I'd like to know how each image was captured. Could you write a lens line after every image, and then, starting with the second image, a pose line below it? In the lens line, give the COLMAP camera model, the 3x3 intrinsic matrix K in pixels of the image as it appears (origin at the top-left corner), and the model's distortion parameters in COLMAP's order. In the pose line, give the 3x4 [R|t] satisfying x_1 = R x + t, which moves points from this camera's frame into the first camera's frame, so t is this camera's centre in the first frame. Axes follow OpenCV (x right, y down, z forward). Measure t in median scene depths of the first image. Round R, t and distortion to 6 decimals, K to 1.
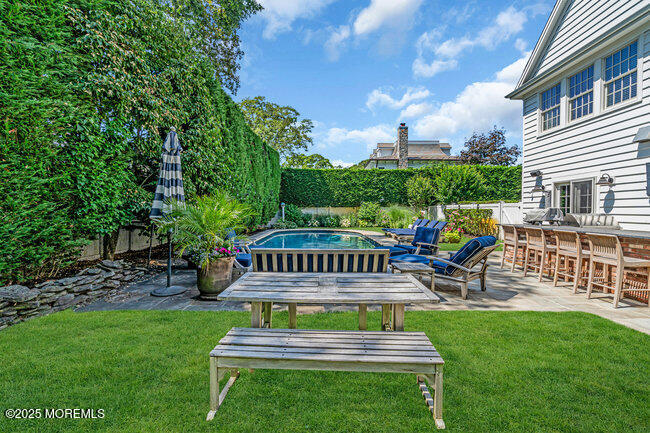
lens RADIAL K [[308.0, 0, 323.7], [0, 308.0, 210.9], [0, 0, 1]] dist [-0.003216, 0.000313]
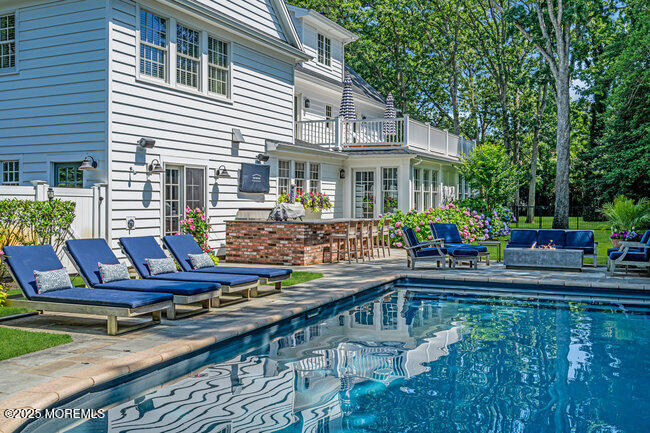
lens RADIAL K [[662.9, 0, 325.0], [0, 662.9, 216.5], [0, 0, 1]] dist [-0.004412, 0.001091]
pose [[-0.918900, -0.008531, 0.394397, -0.161755], [0.000417, 0.999745, 0.022597, -0.009102], [-0.394489, 0.020929, -0.918662, 2.516534]]
